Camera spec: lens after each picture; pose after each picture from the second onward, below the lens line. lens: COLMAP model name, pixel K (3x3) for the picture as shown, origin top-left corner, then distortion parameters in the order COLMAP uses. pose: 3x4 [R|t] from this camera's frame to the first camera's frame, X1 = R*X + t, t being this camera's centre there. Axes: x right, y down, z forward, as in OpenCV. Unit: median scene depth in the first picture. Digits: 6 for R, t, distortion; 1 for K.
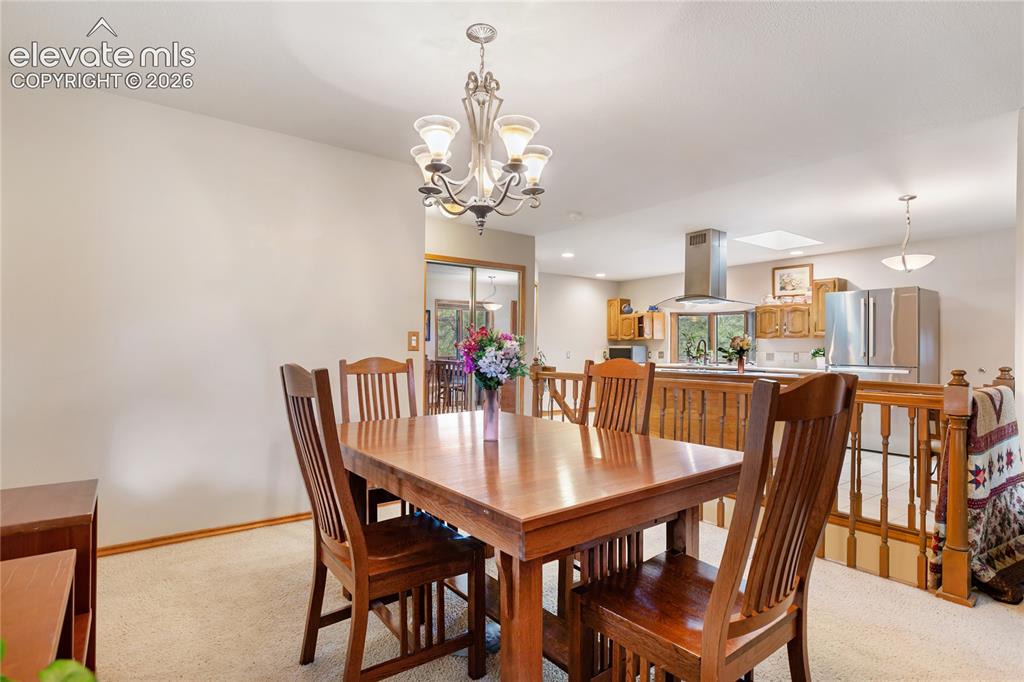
lens RADIAL K [[524.0, 0, 512.5], [0, 524.0, 344.7], [0, 0, 1]] dist [0.001092, -0.000231]
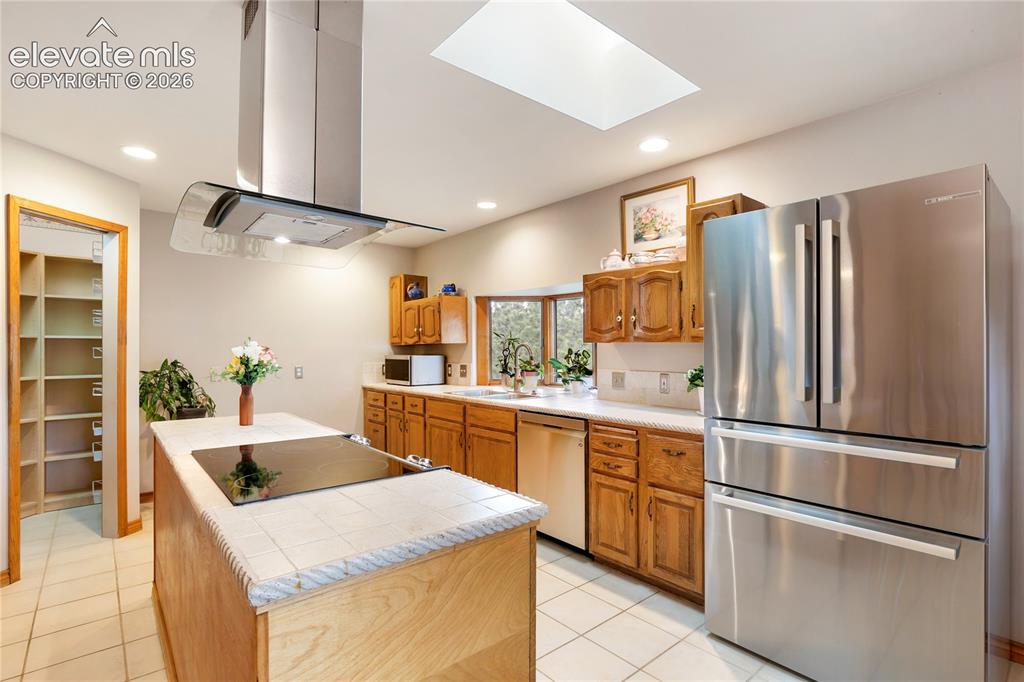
lens RADIAL K [[495.8, 0, 515.2], [0, 495.8, 346.1], [0, 0, 1]] dist [0.002469, 0.000068]
pose [[0.997589, -0.009040, 0.068803, 0.387328], [0.008762, 0.999952, 0.004337, -0.012047], [-0.068839, -0.003723, 0.997621, 0.582073]]
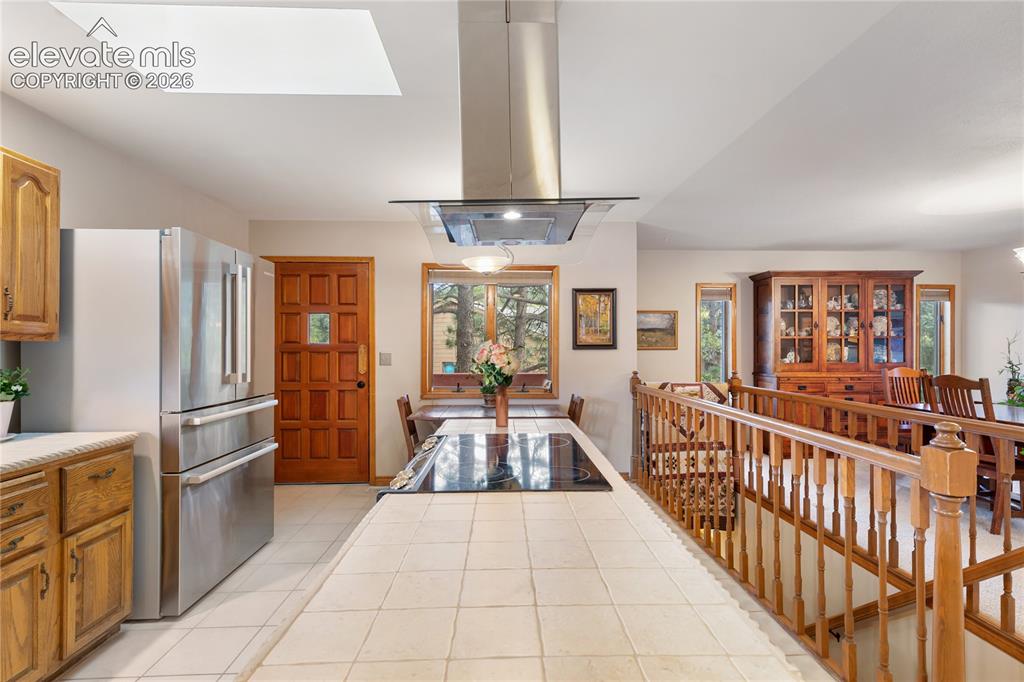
lens RADIAL K [[468.1, 0, 511.5], [0, 468.1, 345.1], [0, 0, 1]] dist [0.010028, -0.001751]
pose [[-0.819876, -0.009159, 0.572467, 0.169288], [-0.013906, 0.999896, -0.003919, -0.011864], [-0.572372, -0.011174, -0.819918, 1.015895]]
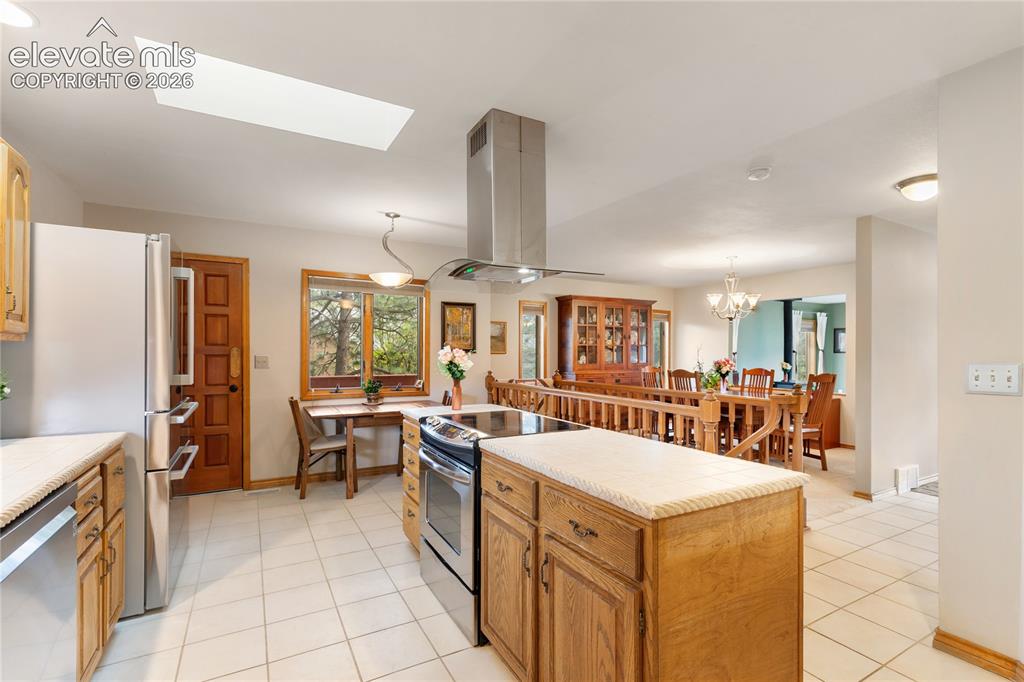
lens RADIAL K [[468.1, 0, 517.9], [0, 468.1, 351.9], [0, 0, 1]] dist [0.010028, -0.001751]
pose [[-0.991139, -0.016156, 0.131844, 0.240915], [-0.017226, 0.999827, -0.006980, -0.008594], [-0.131709, -0.009189, -0.991246, 1.166674]]
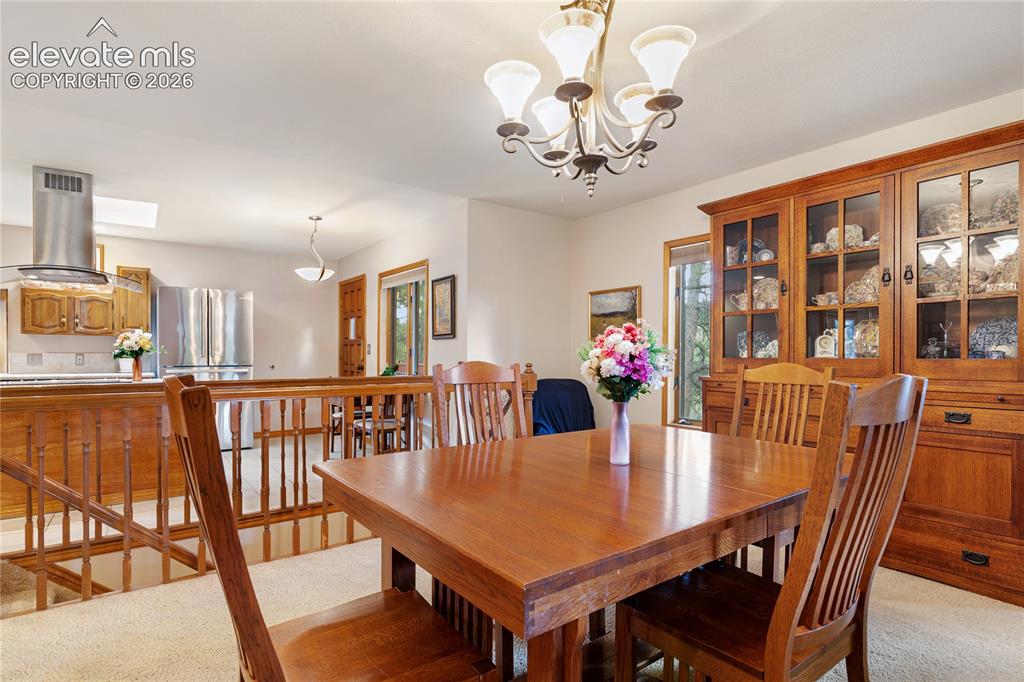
lens RADIAL K [[524.0, 0, 519.5], [0, 524.0, 359.6], [0, 0, 1]] dist [0.001092, -0.000231]
pose [[0.006071, -0.021384, 0.999753, -0.249852], [-0.010055, 0.999719, 0.021445, 0.001036], [-0.999931, -0.010183, 0.005854, 0.340821]]
